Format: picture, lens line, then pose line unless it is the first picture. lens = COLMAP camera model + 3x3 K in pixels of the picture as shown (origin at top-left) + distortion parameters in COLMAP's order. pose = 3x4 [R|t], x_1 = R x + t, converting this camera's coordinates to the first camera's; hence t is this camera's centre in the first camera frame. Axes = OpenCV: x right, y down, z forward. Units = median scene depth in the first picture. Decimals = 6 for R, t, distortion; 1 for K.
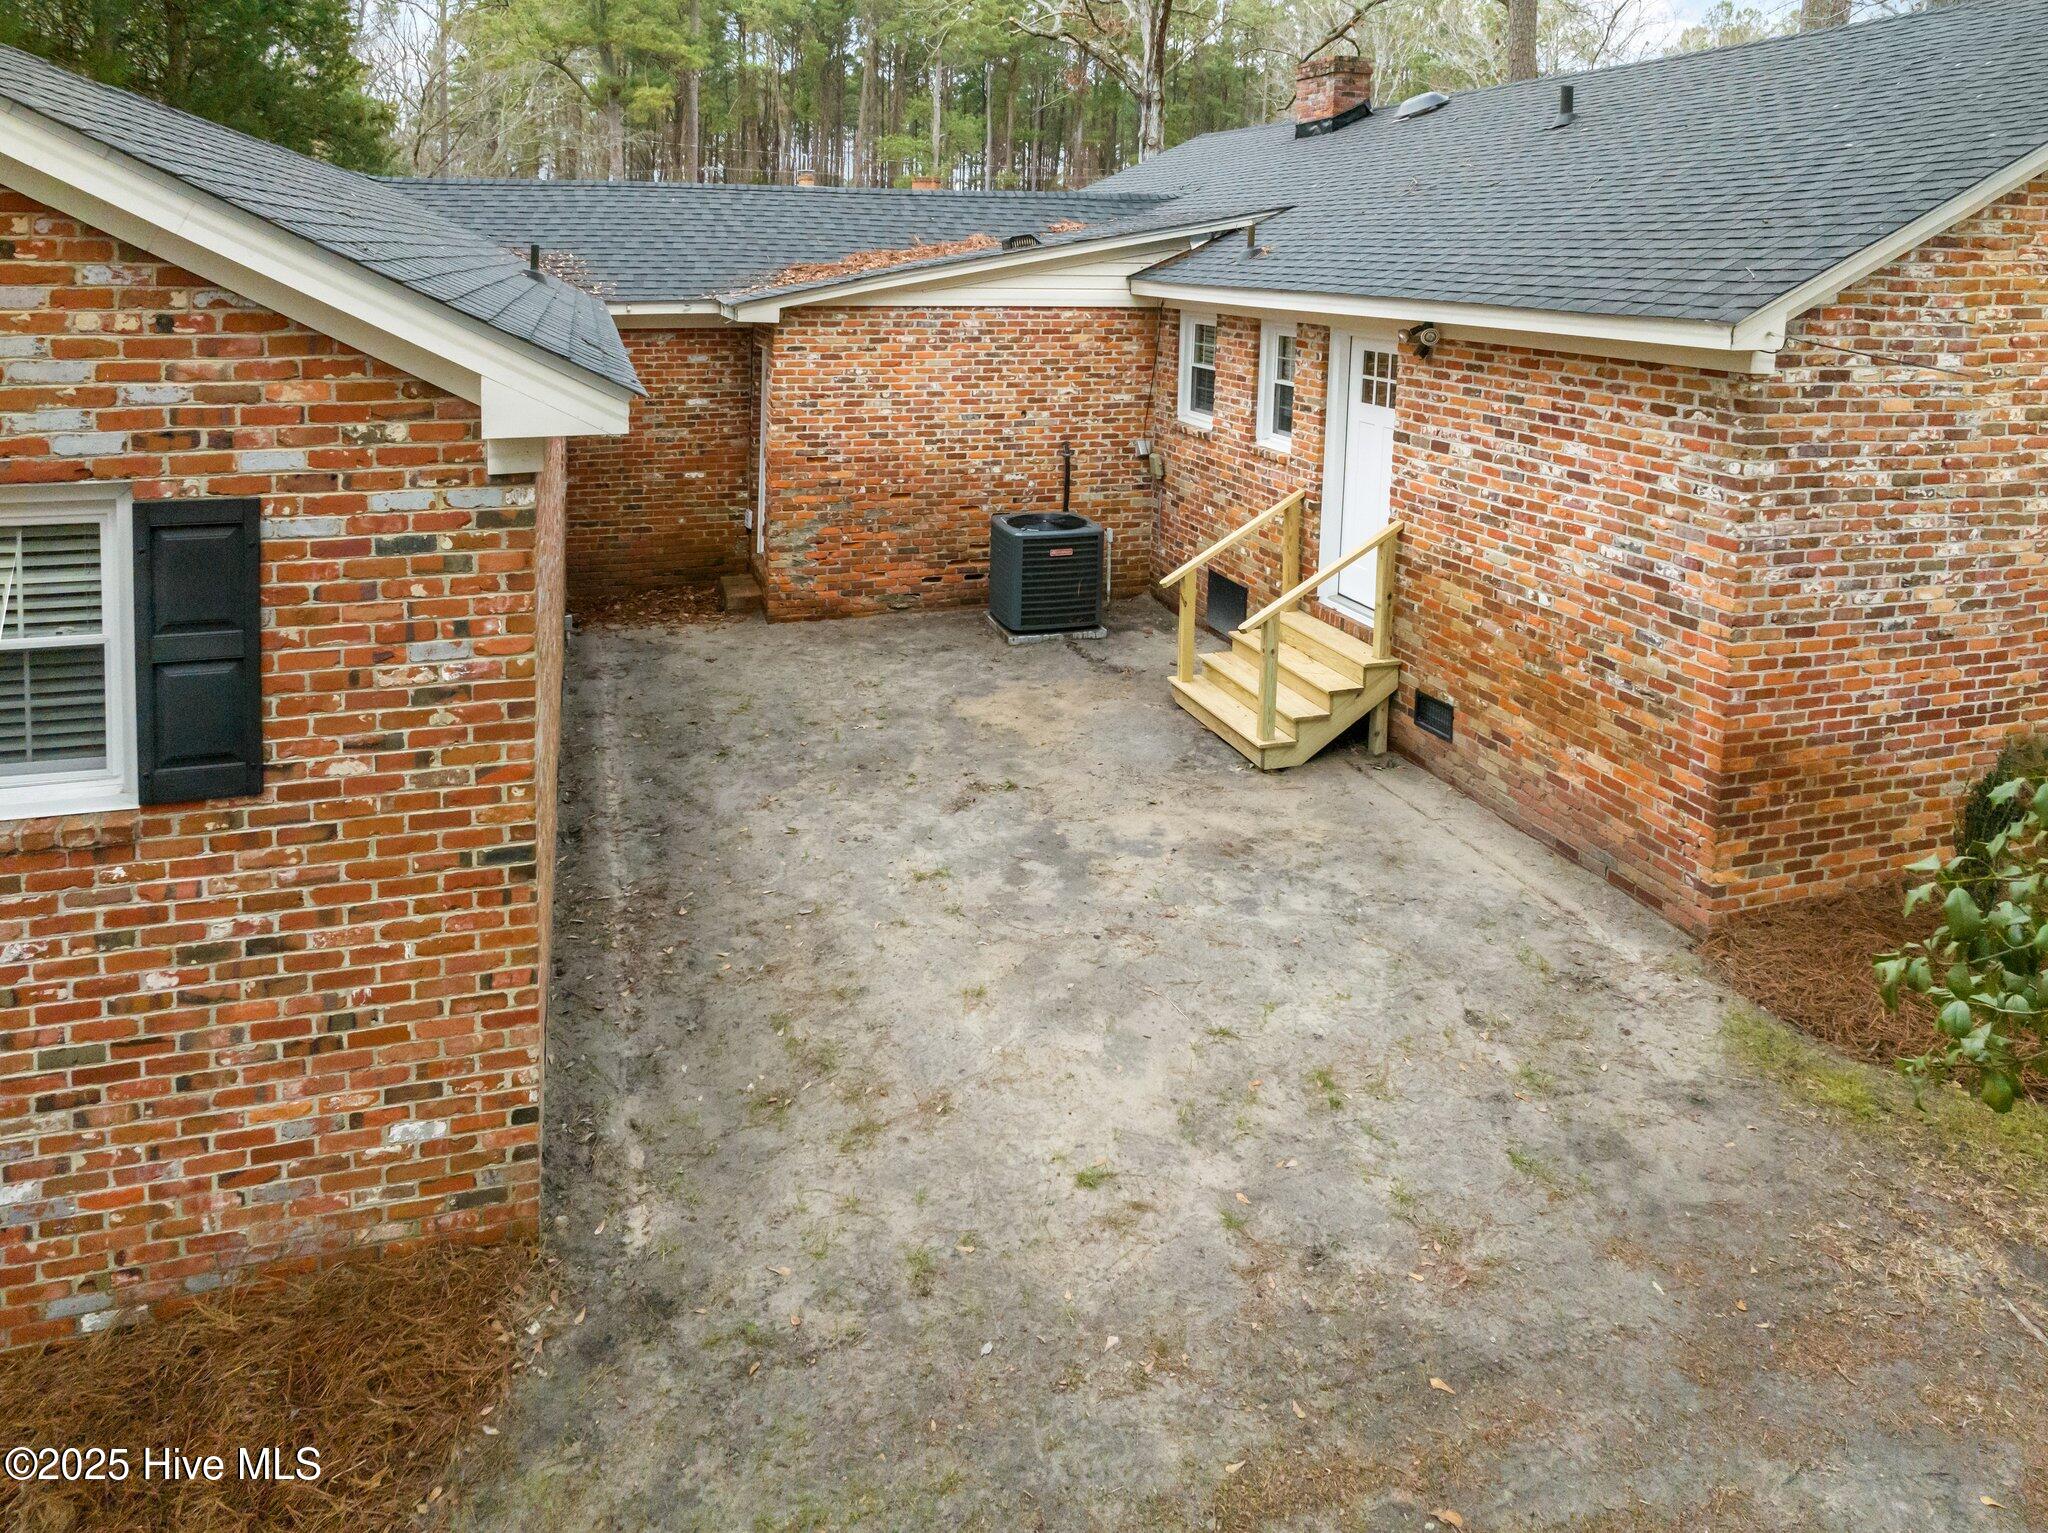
lens RADIAL K [[1423.1, 0, 1025.4], [0, 1423.1, 641.3], [0, 0, 1]] dist [-0.025125, 0.006089]
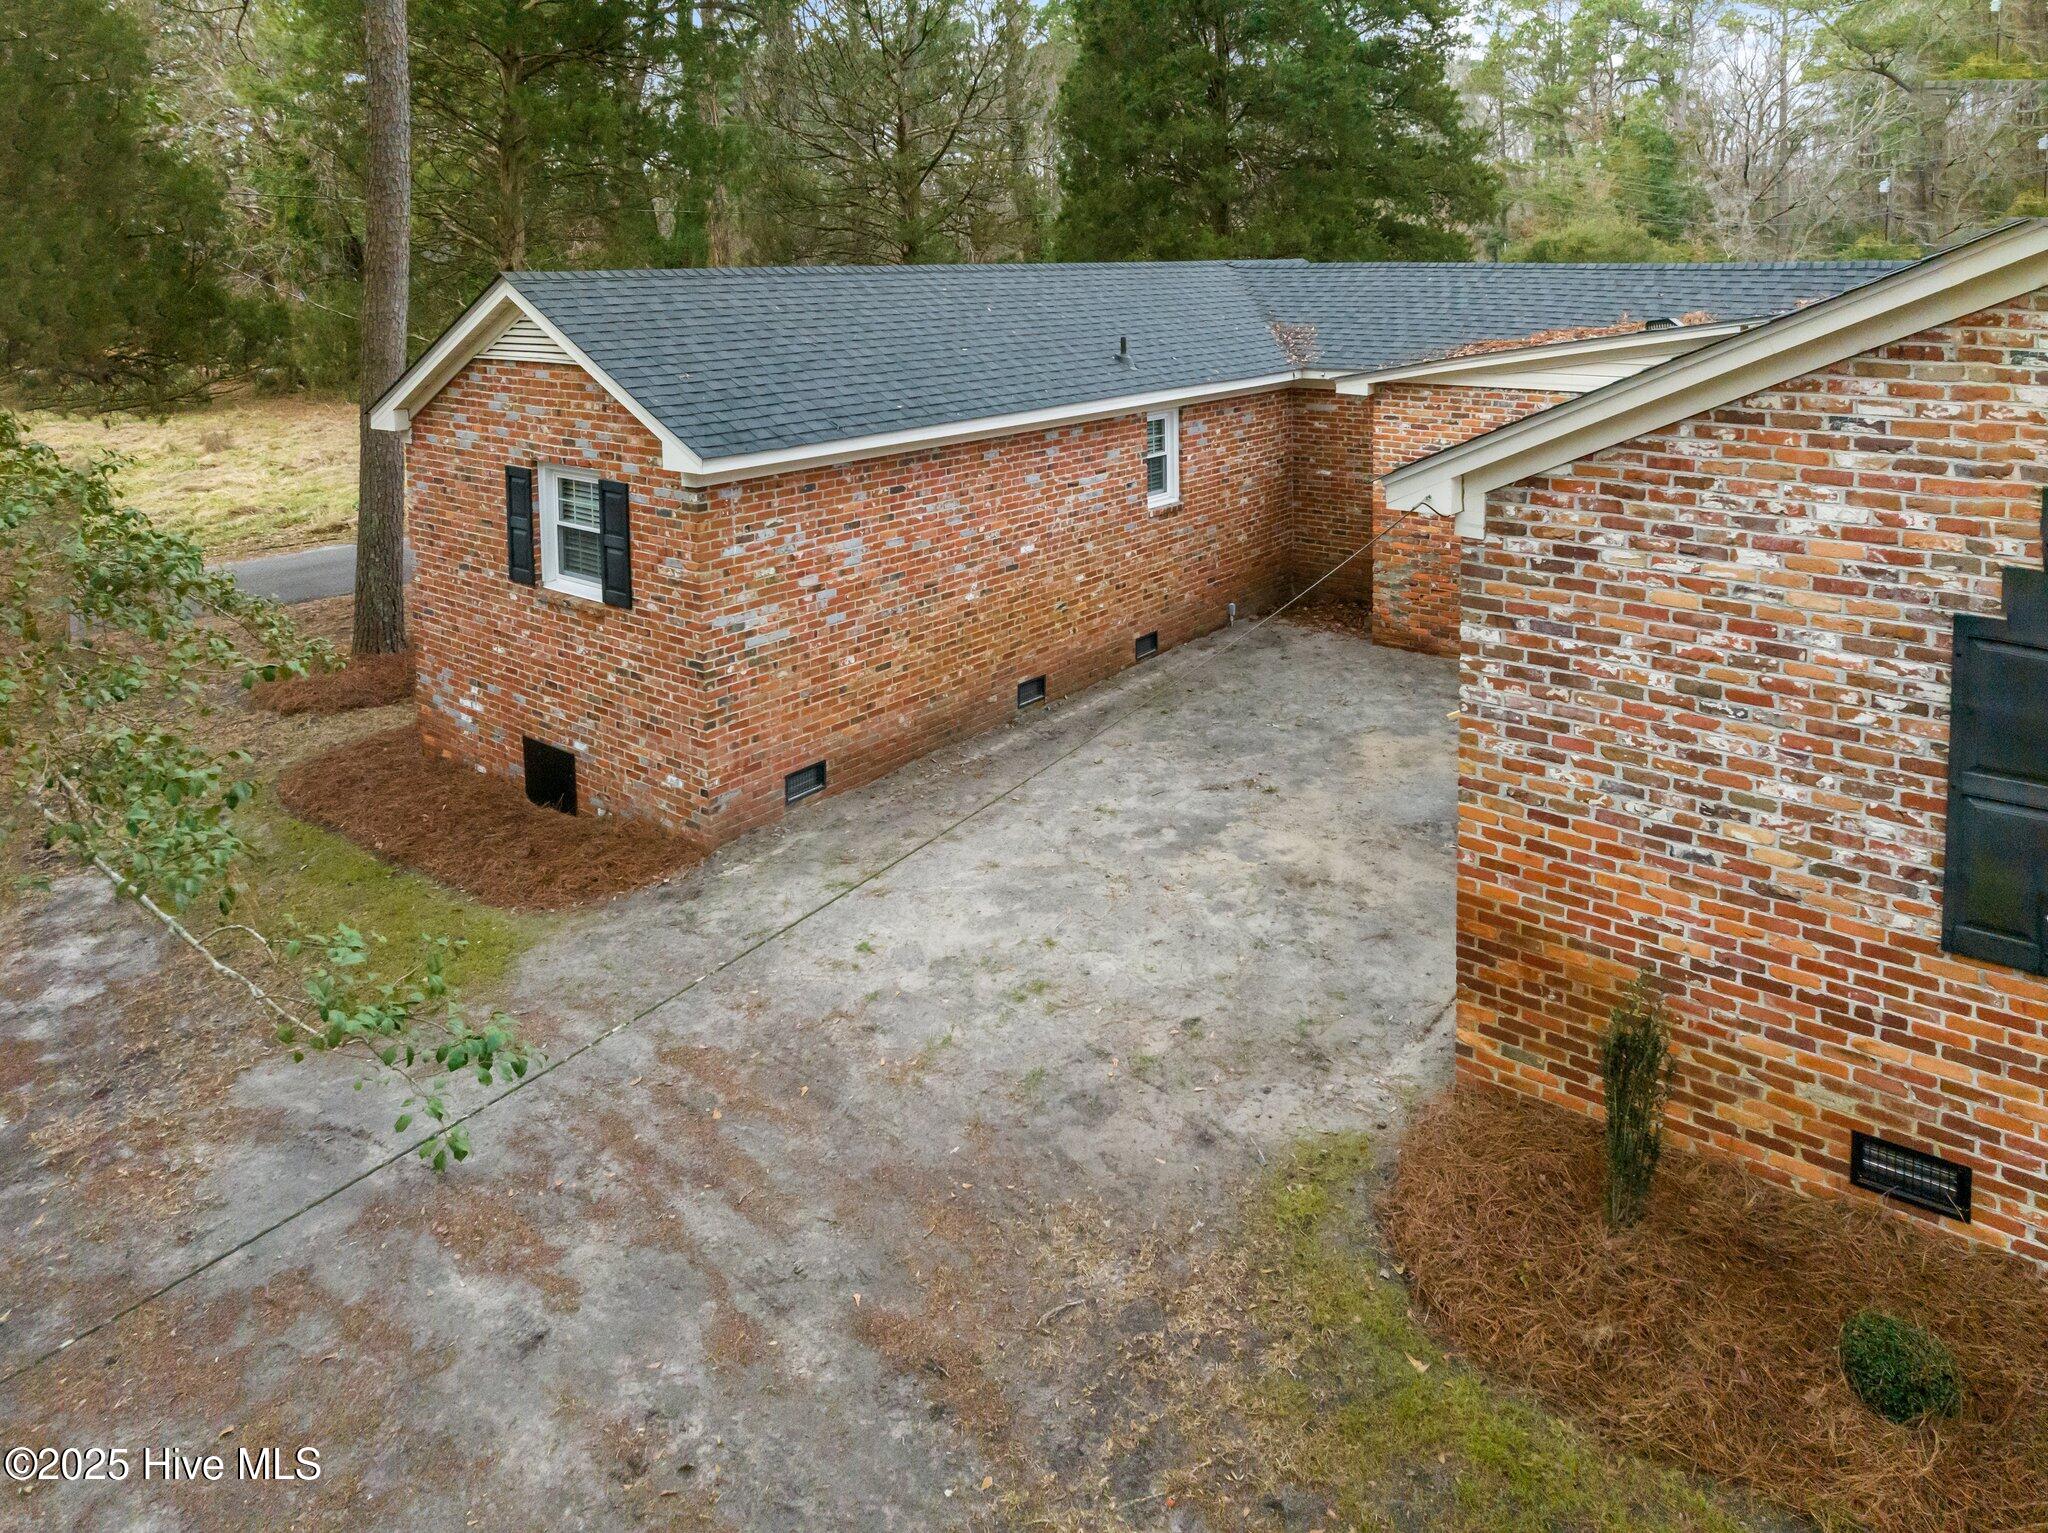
lens RADIAL K [[1424.1, 0, 1024.0], [0, 1424.1, 766.5], [0, 0, 1]] dist [-0.012220, -0.006979]
pose [[0.499166, 0.278610, -0.820494, 1.181170], [-0.203276, 0.958126, 0.201677, -0.165326], [0.842325, 0.066116, 0.534899, 0.198363]]
